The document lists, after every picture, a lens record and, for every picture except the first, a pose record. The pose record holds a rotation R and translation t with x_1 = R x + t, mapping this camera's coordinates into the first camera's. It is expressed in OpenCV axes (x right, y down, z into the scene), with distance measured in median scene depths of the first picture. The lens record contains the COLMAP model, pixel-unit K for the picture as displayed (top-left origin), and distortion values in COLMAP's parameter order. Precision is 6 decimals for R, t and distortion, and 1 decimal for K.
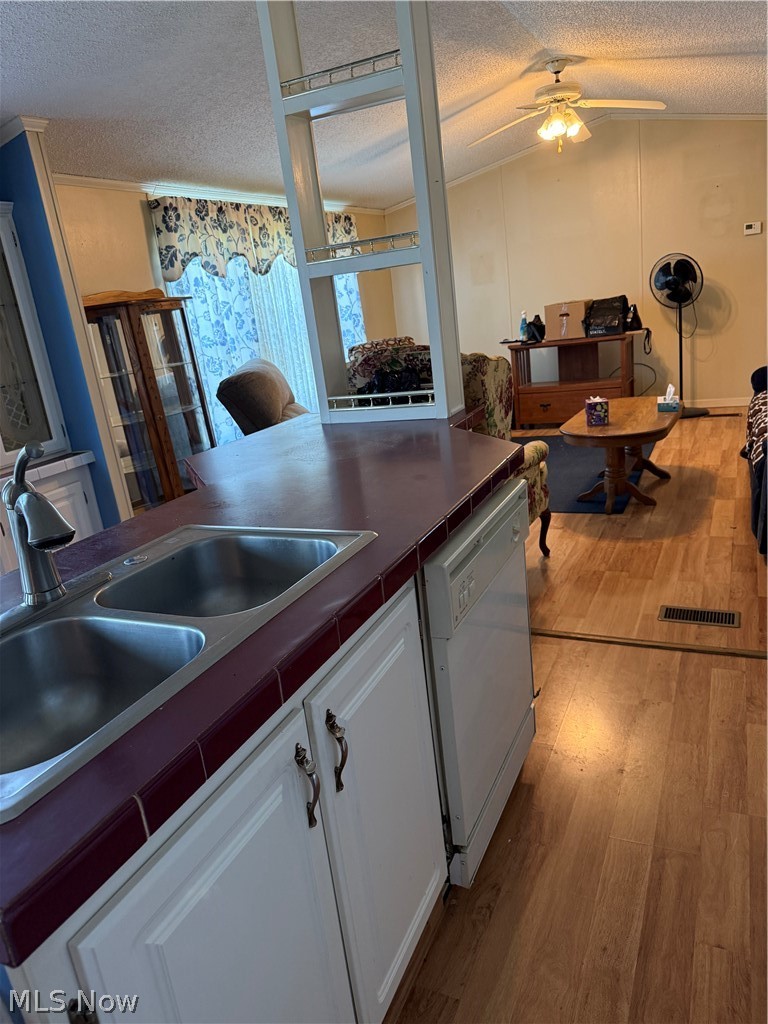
lens RADIAL K [[722.9, 0, 384.4], [0, 722.9, 520.8], [0, 0, 1]] dist [0.040095, -0.047575]
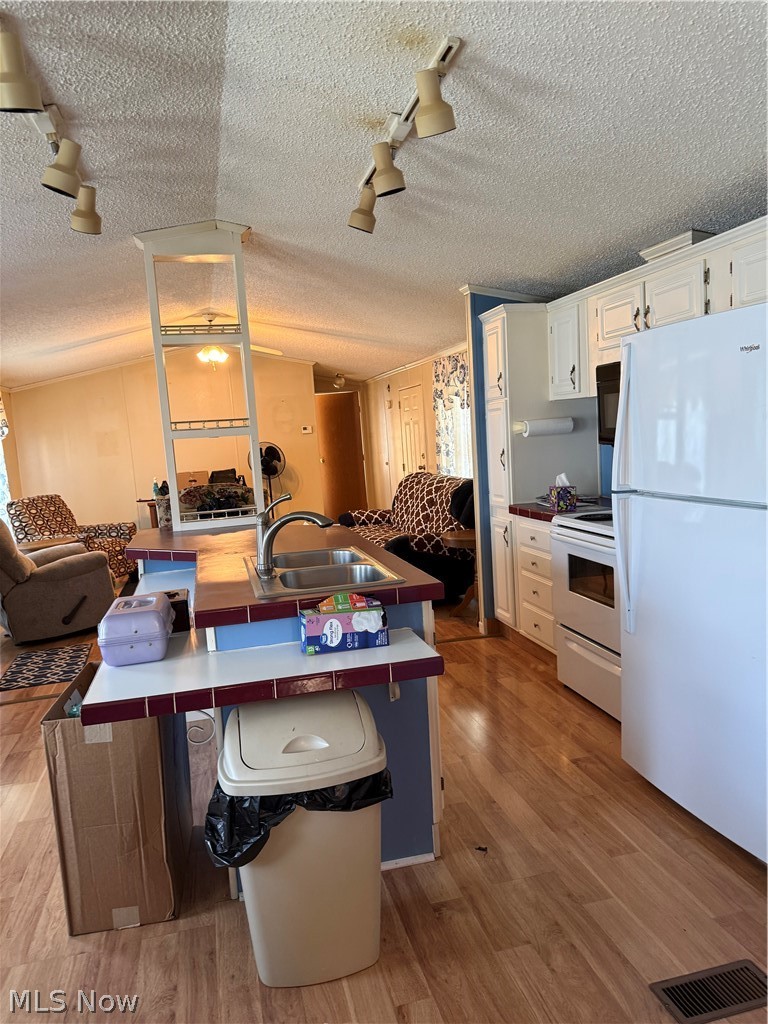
lens RADIAL K [[722.9, 0, 384.7], [0, 722.9, 520.1], [0, 0, 1]] dist [0.040095, -0.047575]
pose [[0.780455, -0.001221, 0.625211, -0.301866], [0.153559, 0.969741, -0.189795, 0.086038], [-0.606061, 0.244133, 0.757026, -0.177561]]
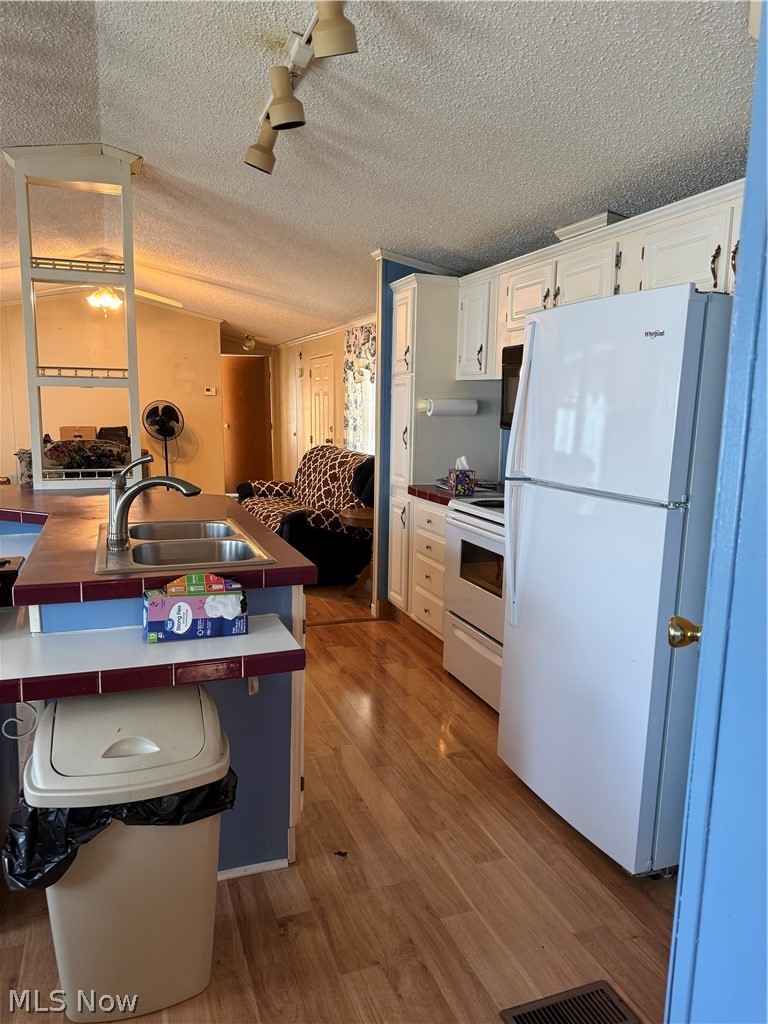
lens RADIAL K [[722.9, 0, 386.4], [0, 722.9, 518.8], [0, 0, 1]] dist [0.040095, -0.047575]
pose [[0.695822, 0.023246, 0.717838, -0.265430], [0.112506, 0.983609, -0.140908, 0.080770], [-0.709348, 0.178808, 0.681802, -0.162957]]
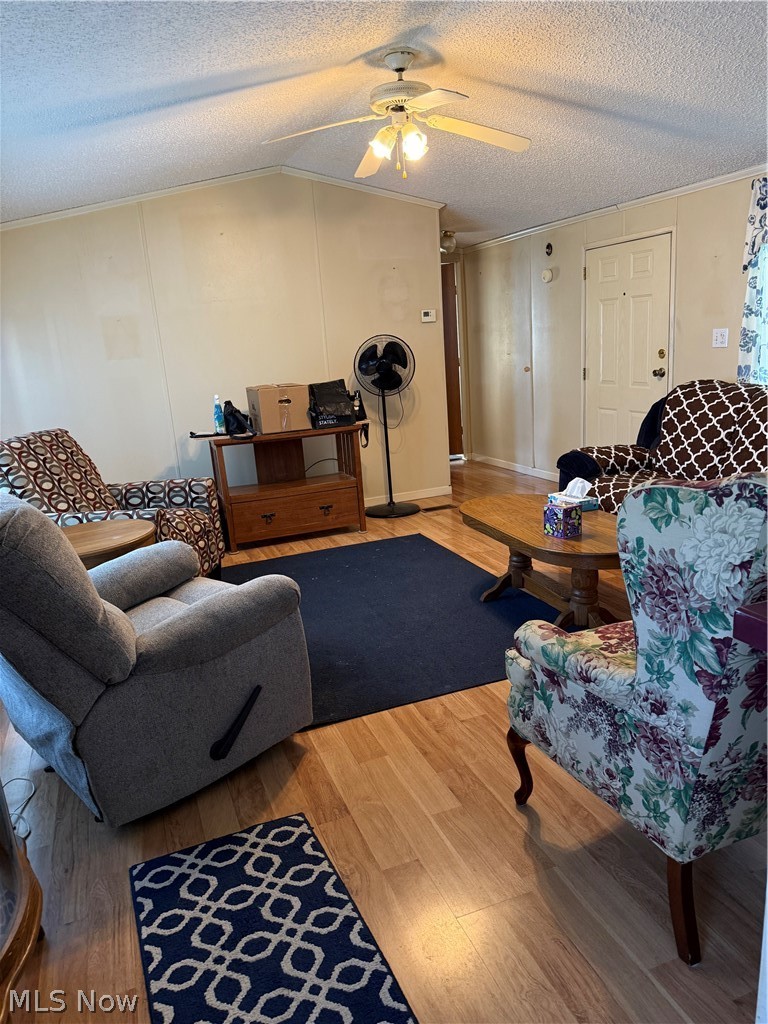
lens RADIAL K [[722.9, 0, 380.6], [0, 722.9, 521.7], [0, 0, 1]] dist [0.040095, -0.047575]
pose [[0.704617, -0.100875, 0.702381, -0.240390], [0.191231, 0.980216, -0.051064, -0.099641], [-0.683334, 0.170298, 0.709967, 0.413273]]
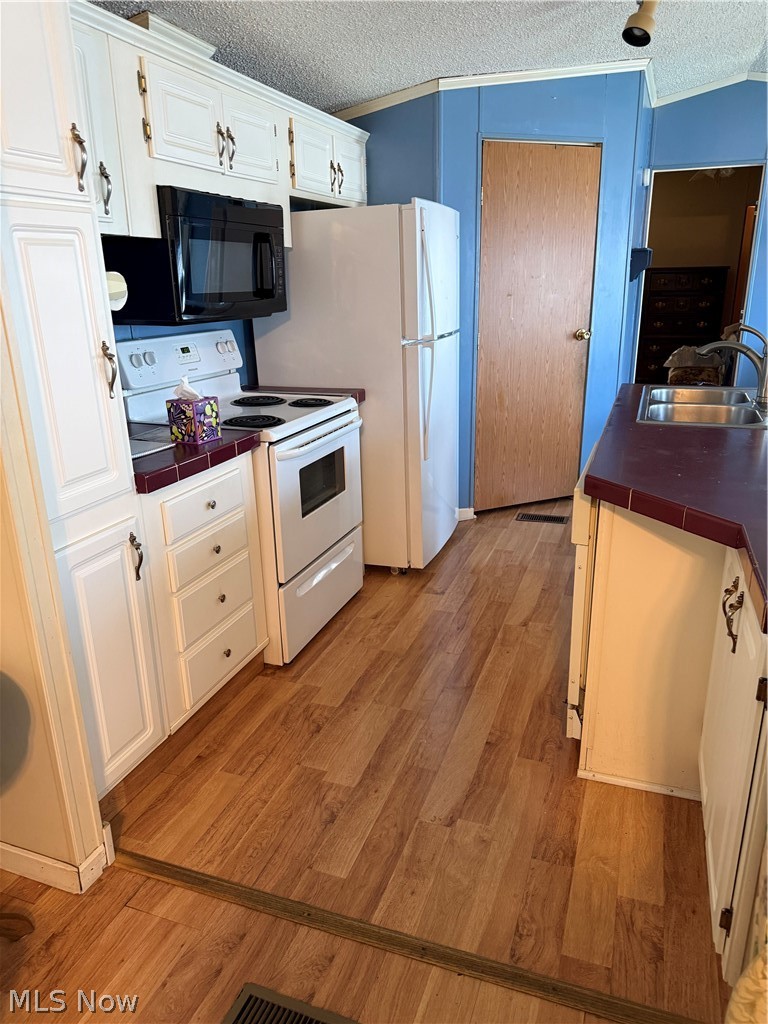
lens RADIAL K [[722.9, 0, 383.8], [0, 722.9, 513.7], [0, 0, 1]] dist [0.040095, -0.047575]
pose [[-0.987830, 0.150107, -0.040738, 0.154811], [0.098195, 0.804999, 0.585093, -0.198783], [0.120621, 0.573972, -0.809942, 0.549119]]
